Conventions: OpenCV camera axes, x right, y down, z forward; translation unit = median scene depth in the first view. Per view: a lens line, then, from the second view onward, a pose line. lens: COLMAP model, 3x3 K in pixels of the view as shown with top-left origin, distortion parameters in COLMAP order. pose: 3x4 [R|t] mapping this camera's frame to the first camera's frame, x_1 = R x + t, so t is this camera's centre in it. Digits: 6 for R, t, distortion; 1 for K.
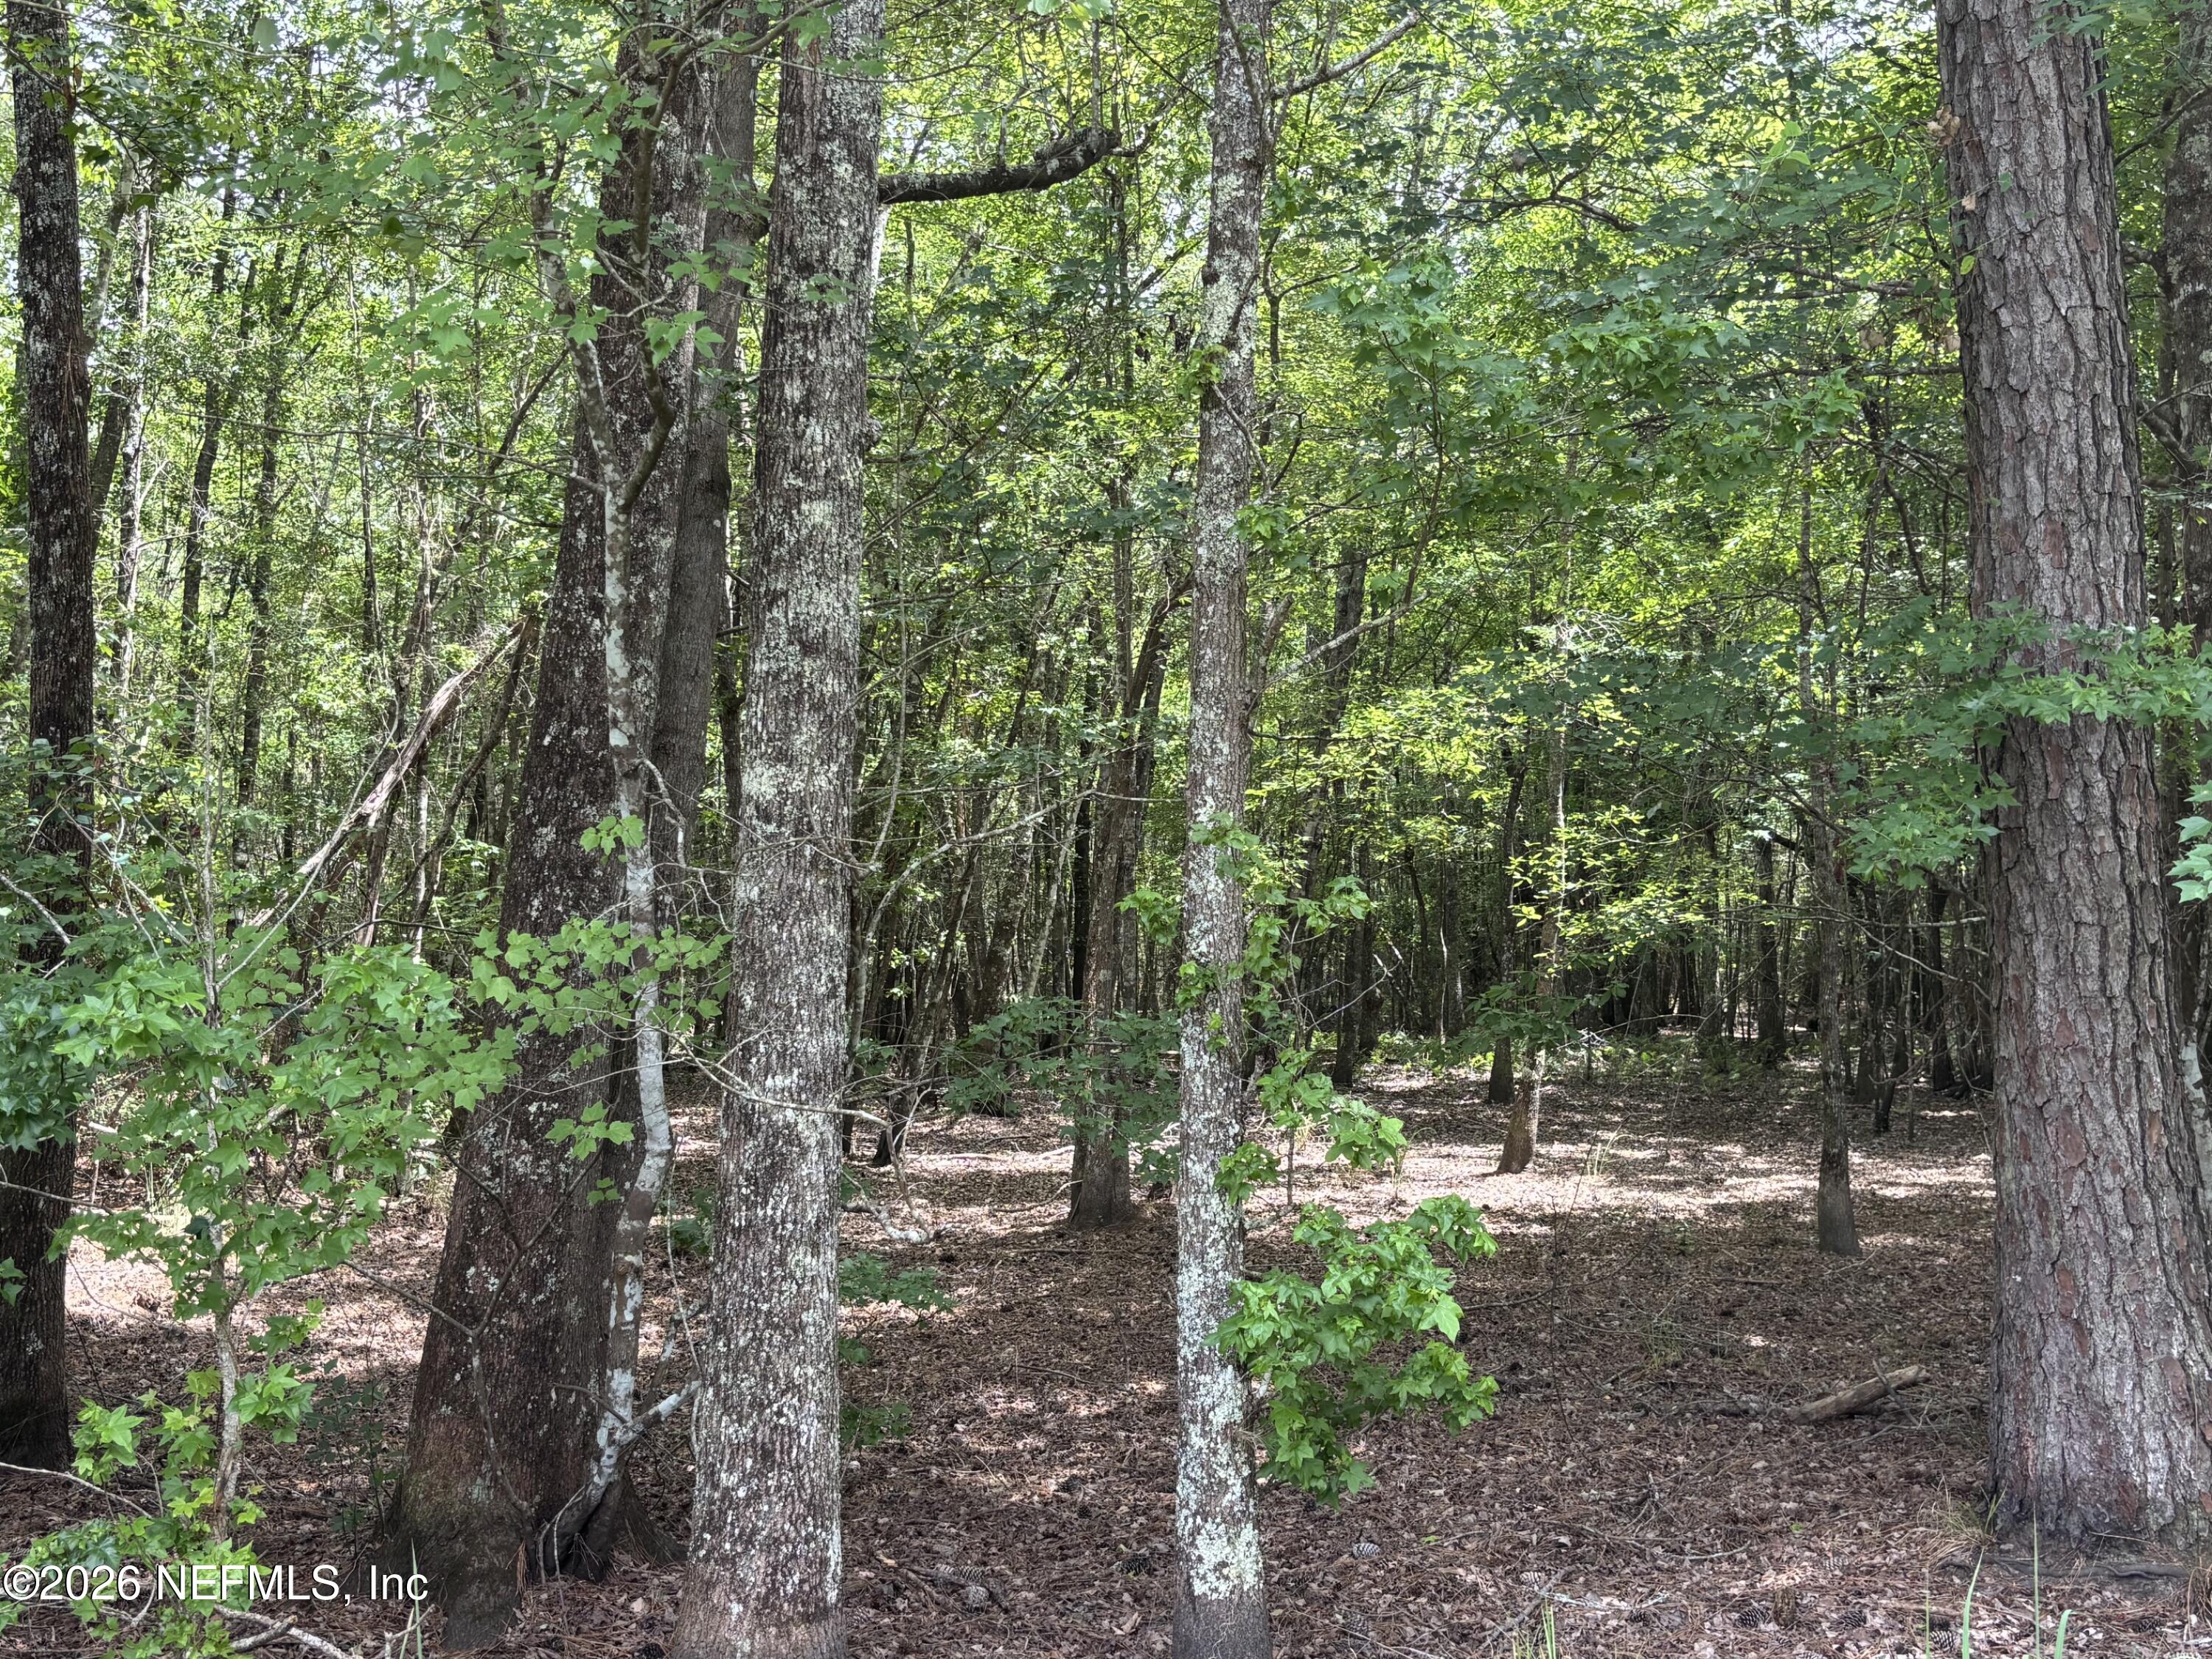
lens RADIAL K [[1972.7, 0, 1106.1], [0, 1972.7, 891.5], [0, 0, 1]] dist [0.099874, -0.175510]
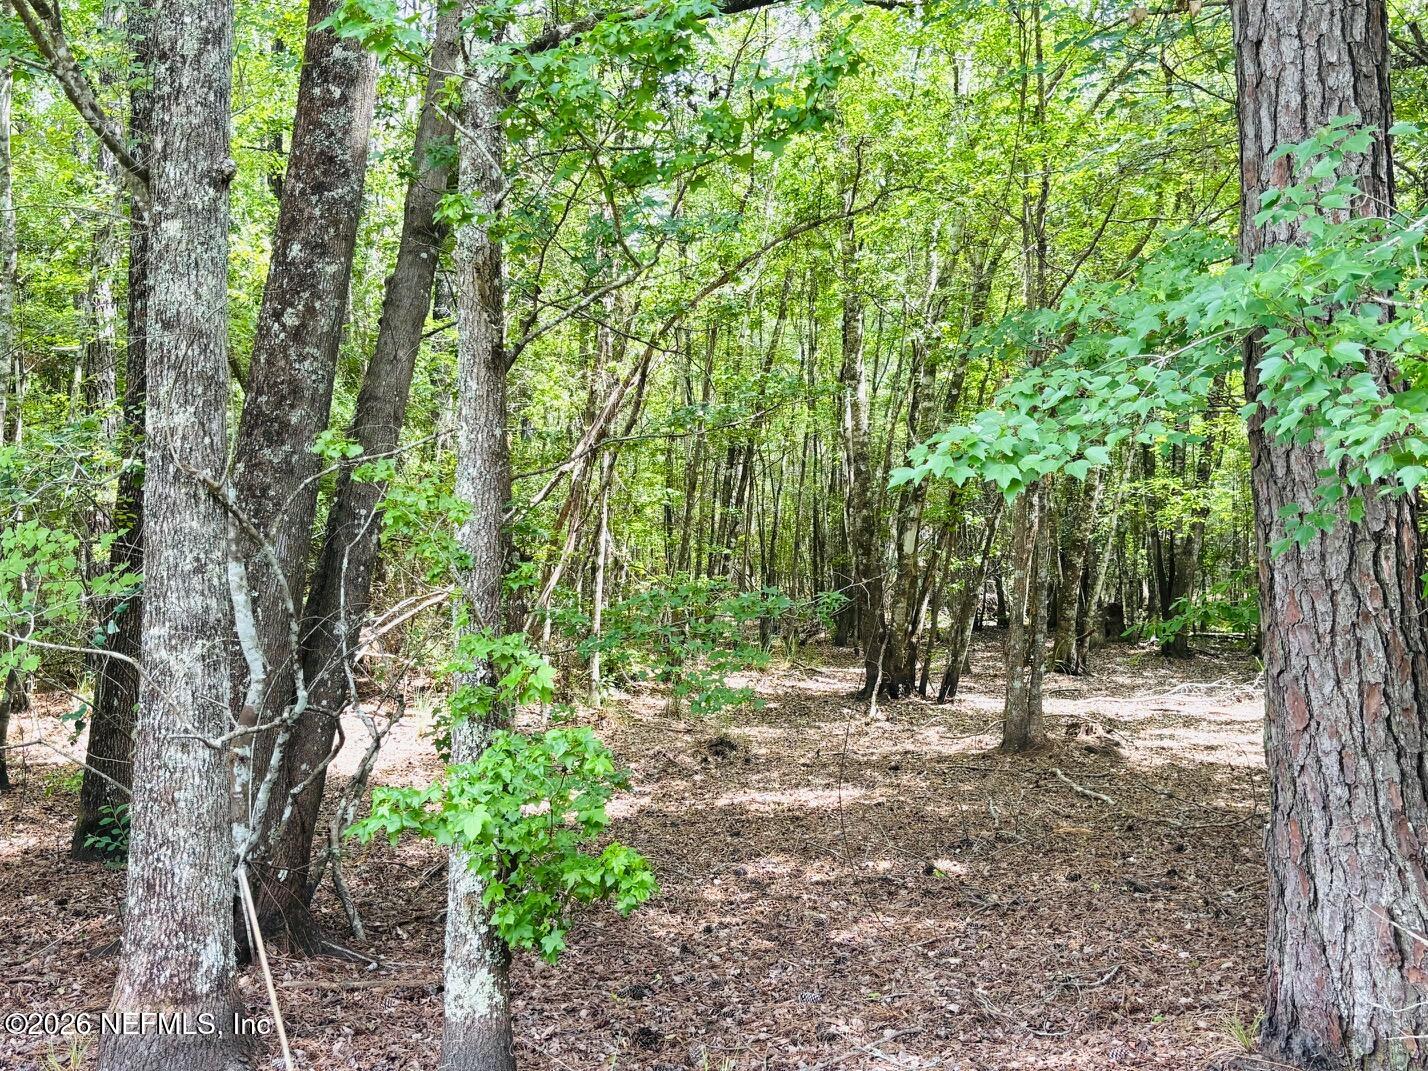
lens RADIAL K [[1309.1, 0, 715.4], [0, 1309.1, 562.1], [0, 0, 1]] dist [0.050401, -0.081785]
pose [[0.940778, 0.000424, -0.339023, 0.518997], [0.009980, 0.999531, 0.028946, 0.022104], [0.338877, -0.030616, 0.940333, 0.234403]]
